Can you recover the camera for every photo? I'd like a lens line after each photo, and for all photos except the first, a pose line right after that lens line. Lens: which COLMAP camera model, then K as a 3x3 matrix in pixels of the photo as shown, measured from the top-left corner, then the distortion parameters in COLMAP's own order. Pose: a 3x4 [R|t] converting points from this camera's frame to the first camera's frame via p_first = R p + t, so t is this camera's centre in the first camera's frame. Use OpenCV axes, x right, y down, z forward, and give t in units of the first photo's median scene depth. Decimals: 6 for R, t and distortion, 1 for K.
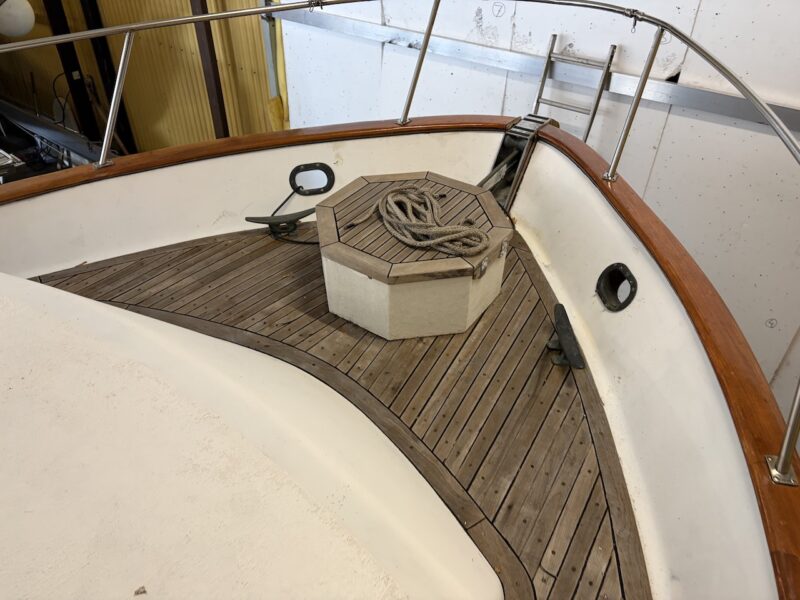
lens RADIAL K [[588.1, 0, 400.0], [0, 588.1, 300.0], [0, 0, 1]] dist [0.006872, 0.001012]
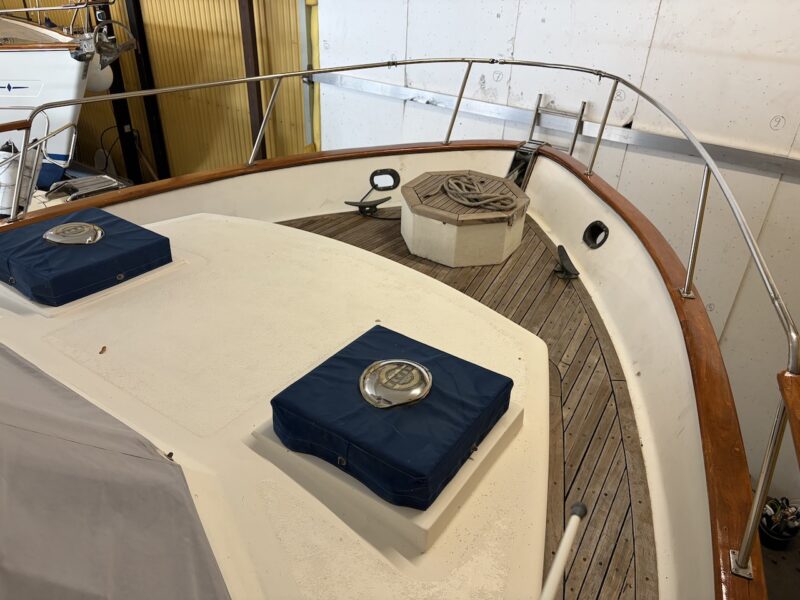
lens RADIAL K [[588.1, 0, 400.0], [0, 588.1, 300.0], [0, 0, 1]] dist [0.006872, 0.001012]
pose [[0.999112, 0.001623, 0.042091, -0.175871], [0.003060, 0.993820, -0.110964, 0.255192], [-0.042011, 0.110994, 0.992933, -0.415714]]
